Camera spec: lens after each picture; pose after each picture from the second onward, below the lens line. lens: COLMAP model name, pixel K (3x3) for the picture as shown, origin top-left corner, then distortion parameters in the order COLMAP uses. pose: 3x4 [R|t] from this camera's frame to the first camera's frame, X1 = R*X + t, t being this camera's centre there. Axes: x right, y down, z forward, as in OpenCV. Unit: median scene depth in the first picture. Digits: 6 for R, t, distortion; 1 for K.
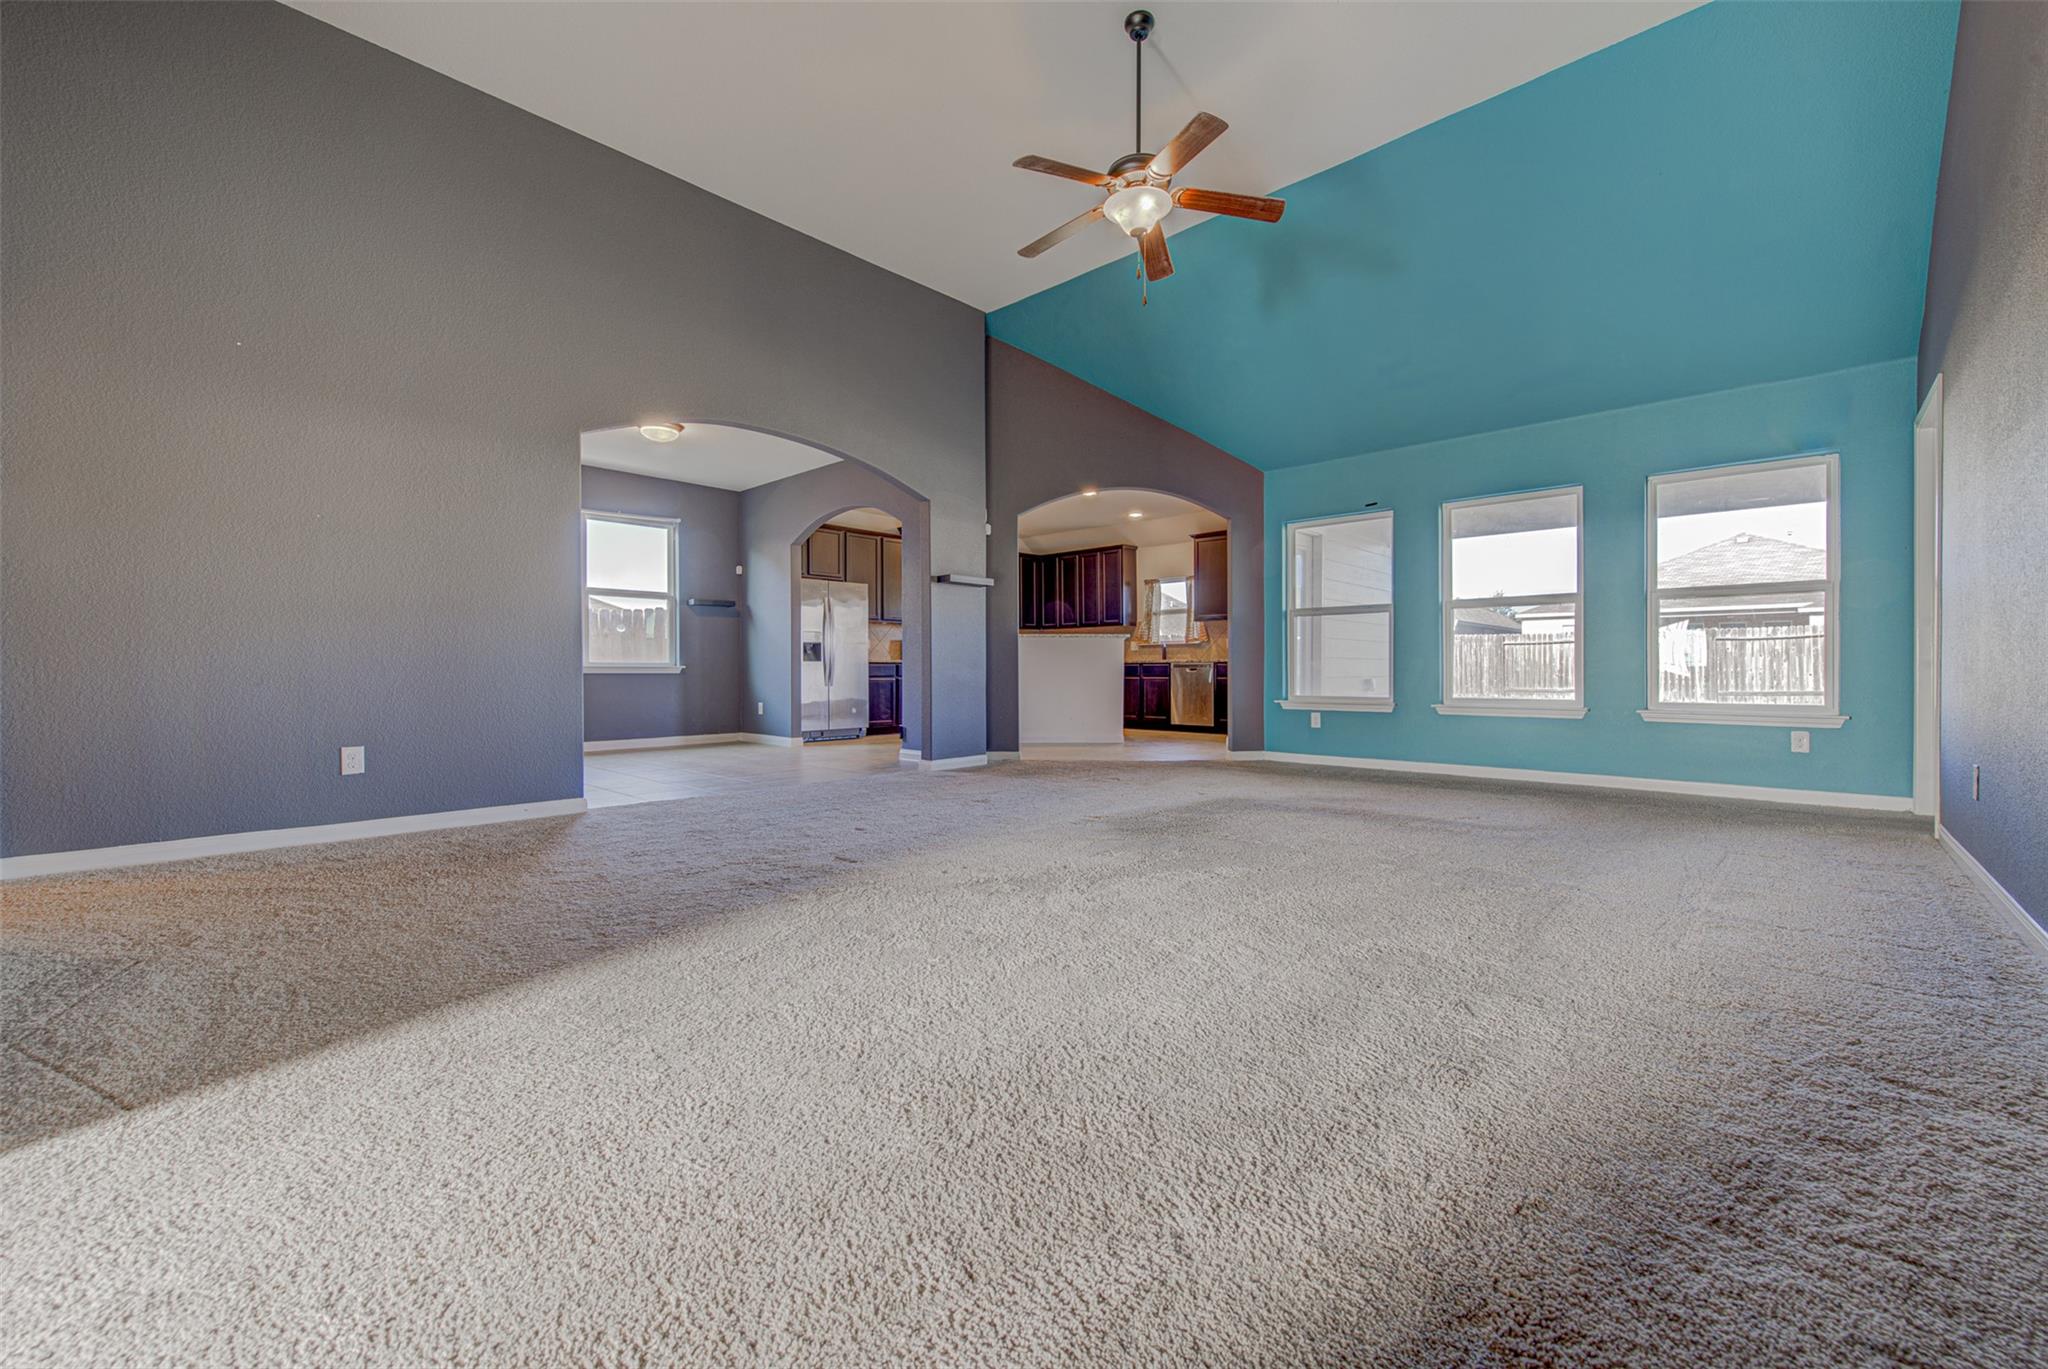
lens RADIAL K [[816.4, 0, 1024.0], [0, 816.4, 684.5], [0, 0, 1]] dist [0.000980, 0.000018]
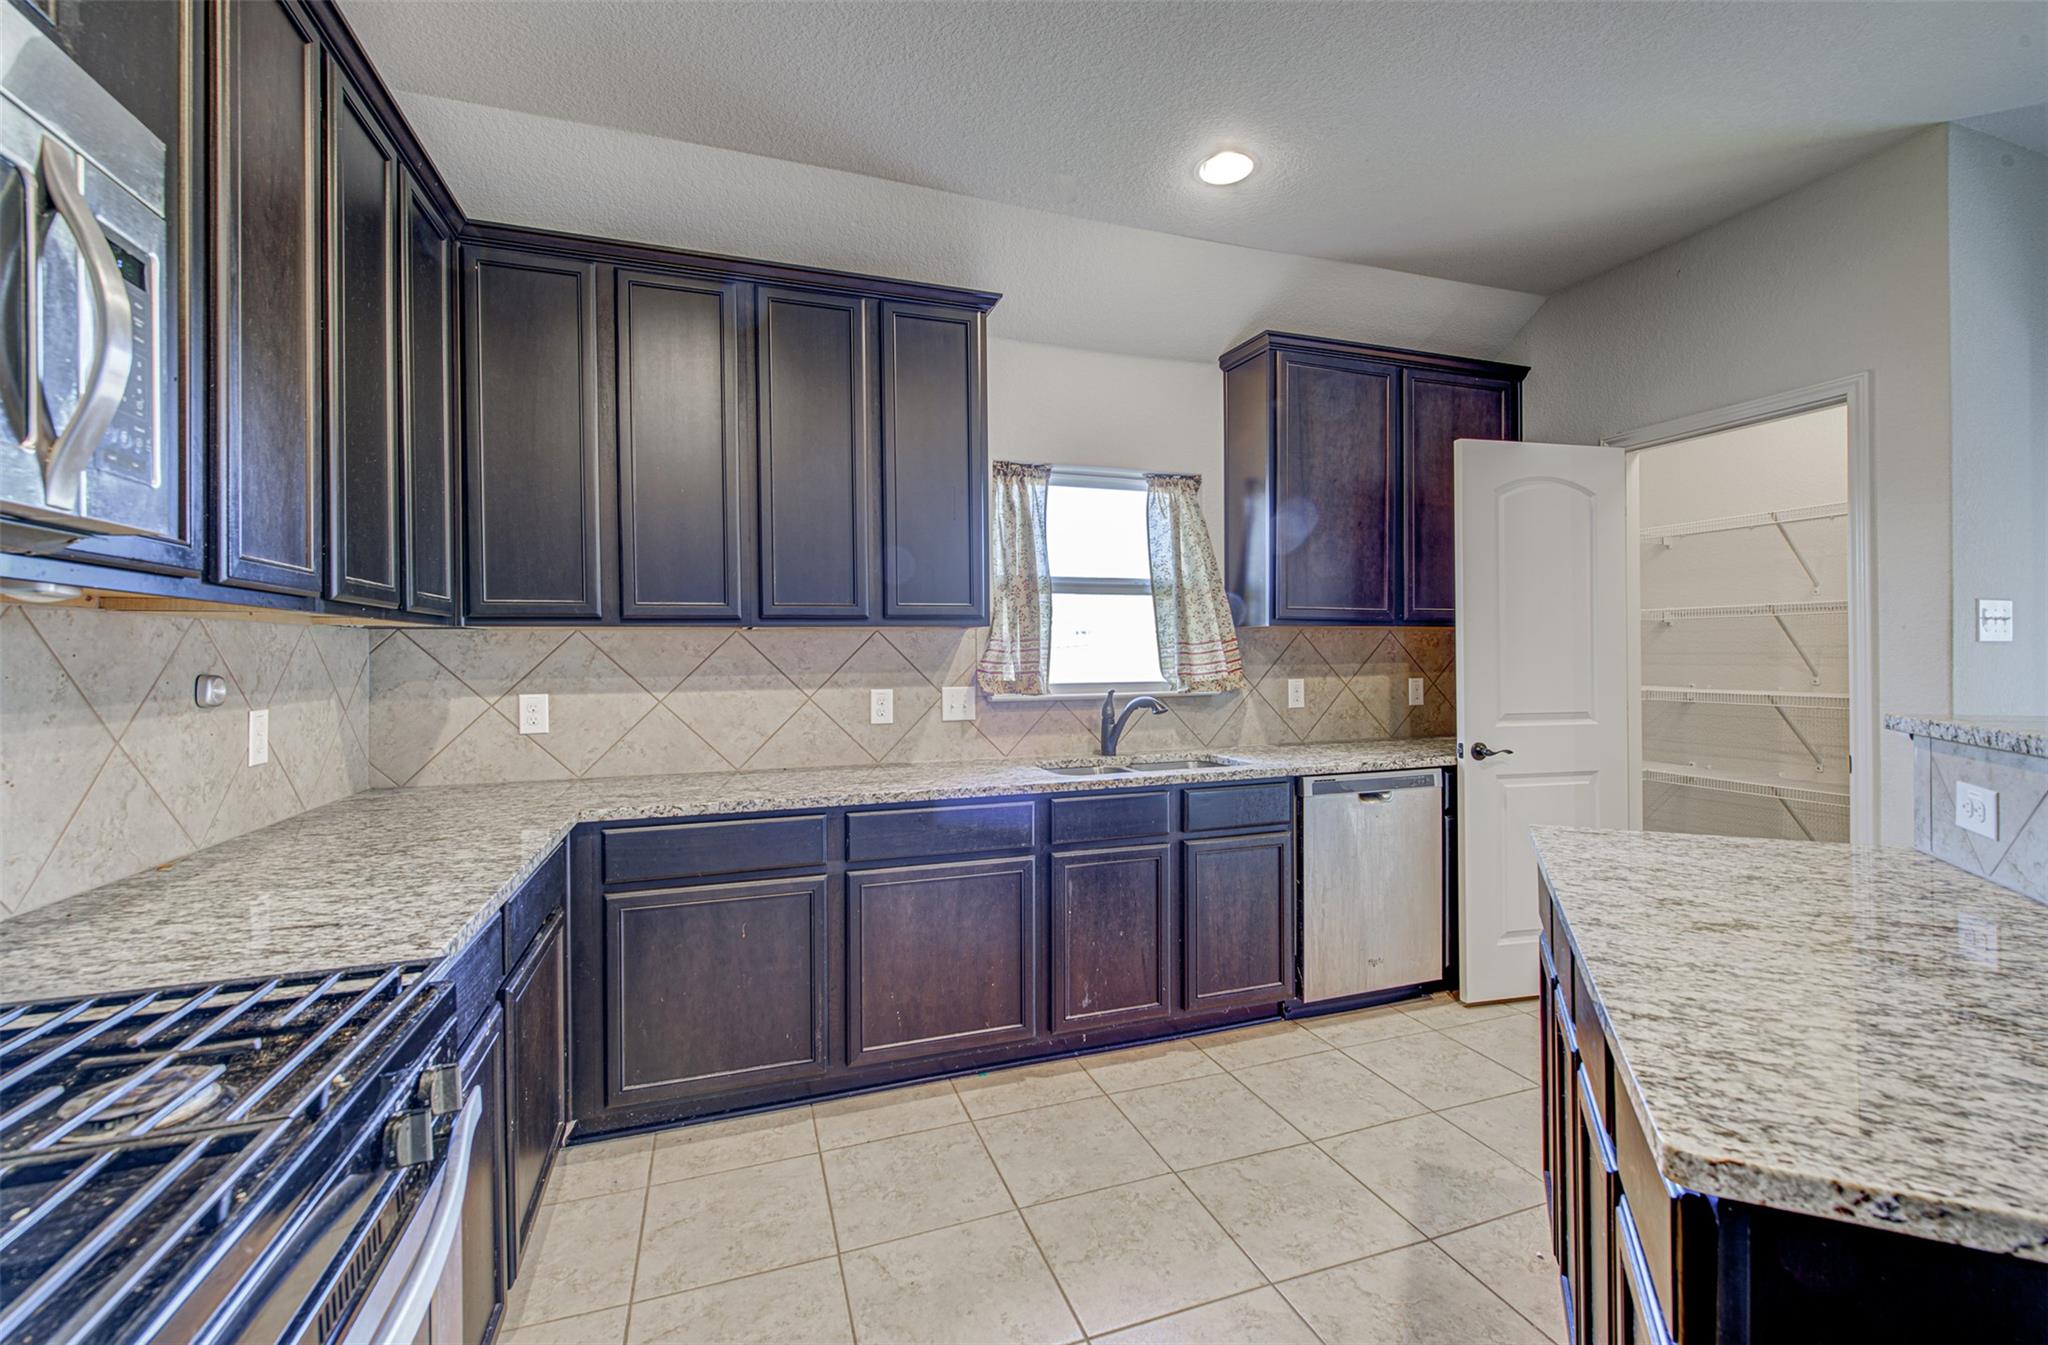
lens RADIAL K [[868.9, 0, 1044.6], [0, 868.9, 656.9], [0, 0, 1]] dist [0.001391, -0.000497]
pose [[0.445982, -0.001283, 0.895041, -0.115608], [0.022221, 0.999707, -0.009639, -0.065482], [-0.894766, 0.024187, 0.445880, 0.947693]]
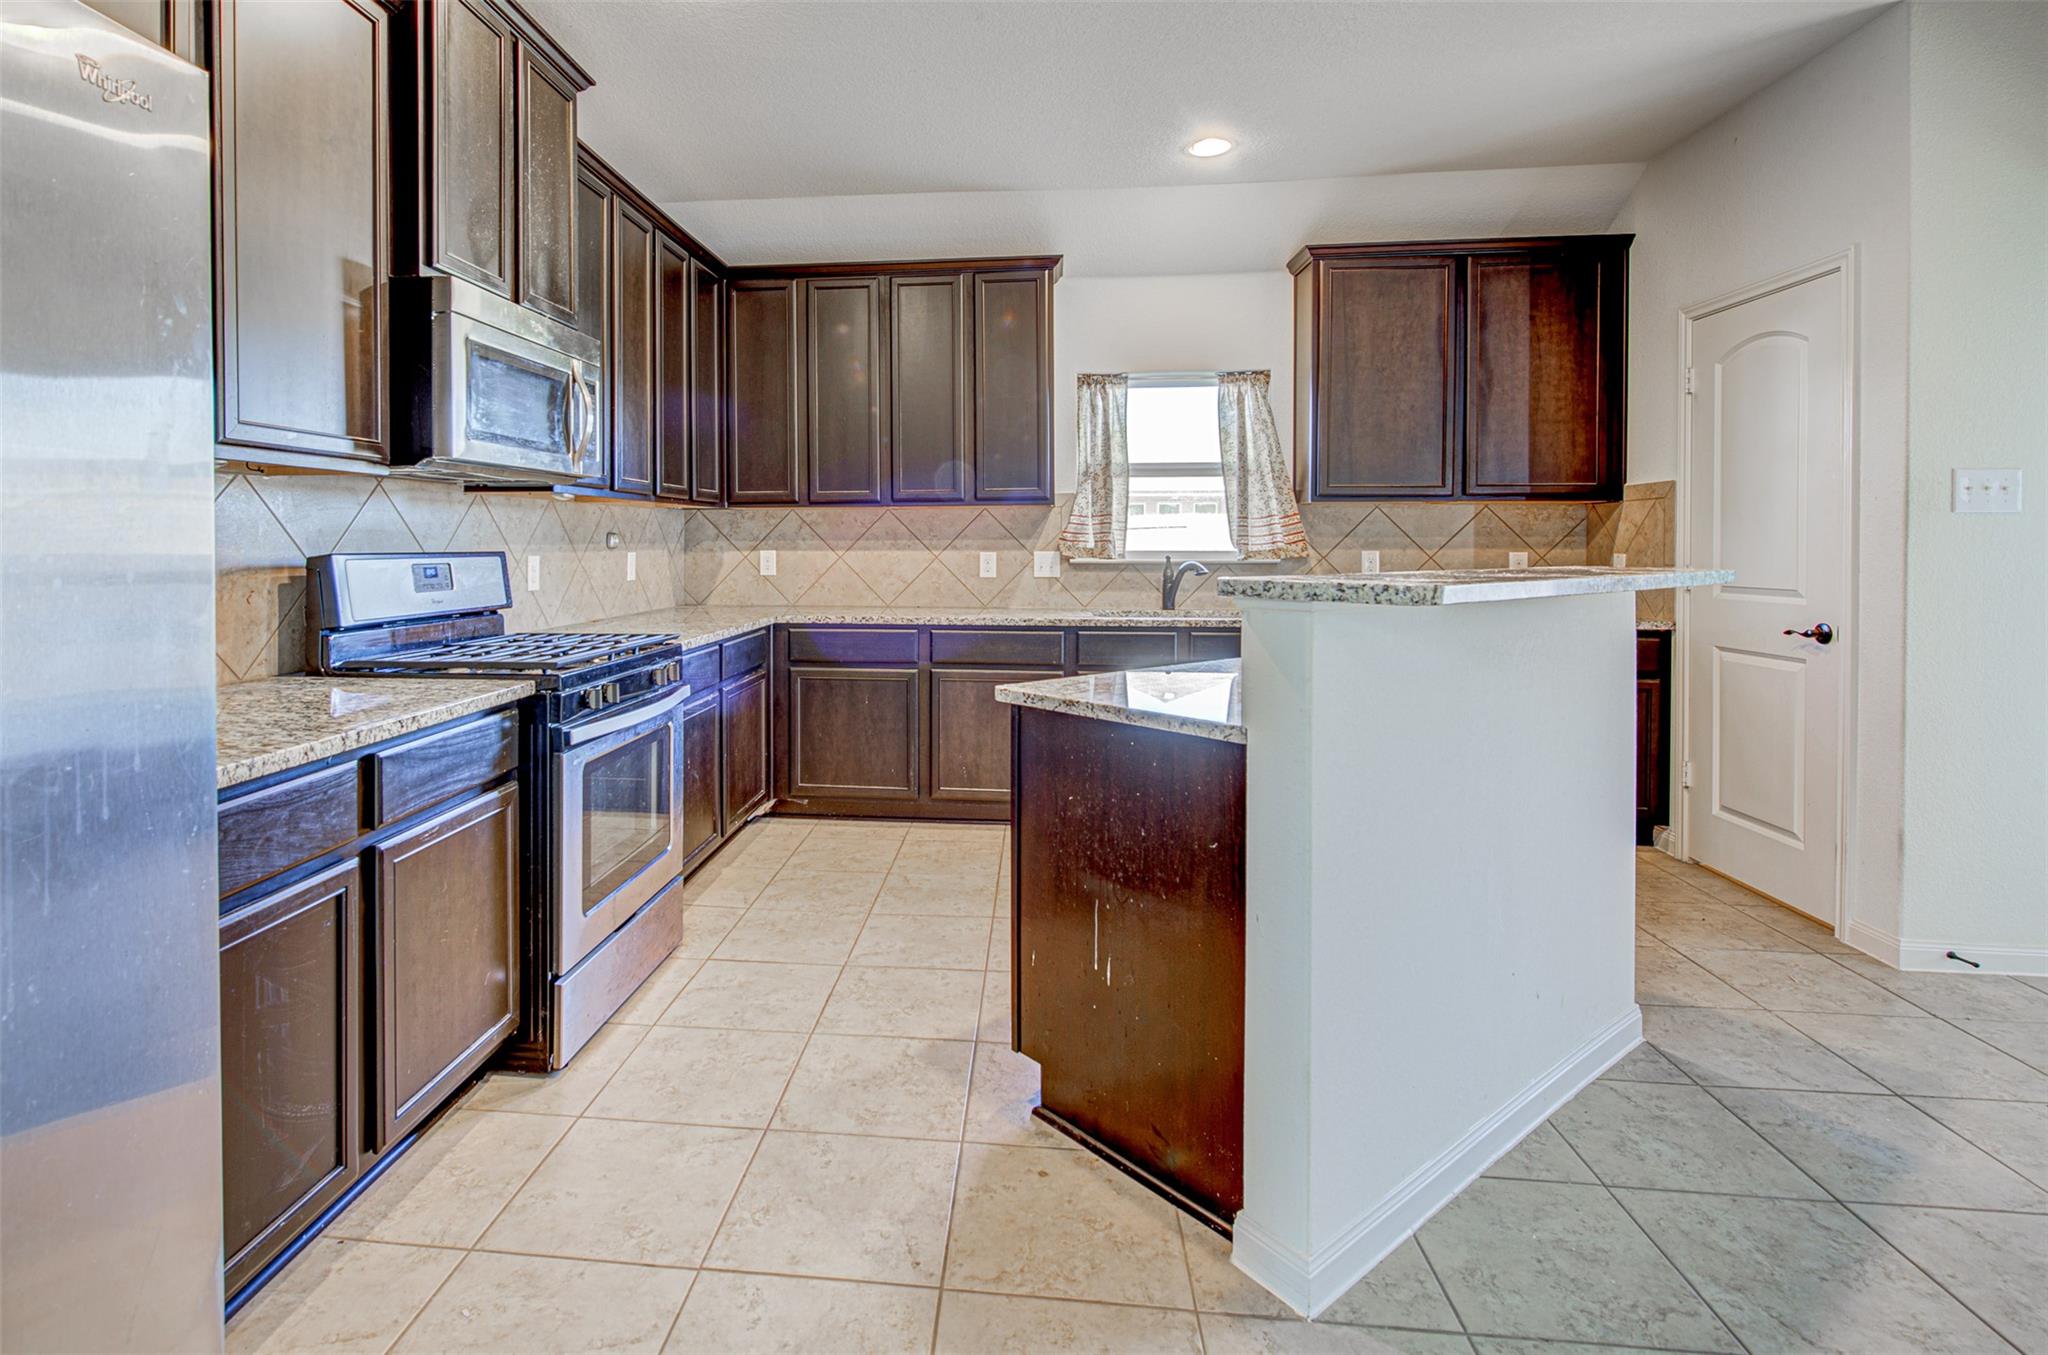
lens RADIAL K [[1010.6, 0, 927.0], [0, 1010.6, 552.9], [0, 0, 1]] dist [0.001497, 0.000037]
pose [[0.800137, -0.004878, 0.599798, -0.178161], [0.008491, 0.999959, -0.003194, -0.056665], [-0.599758, 0.007649, 0.800145, 0.770240]]
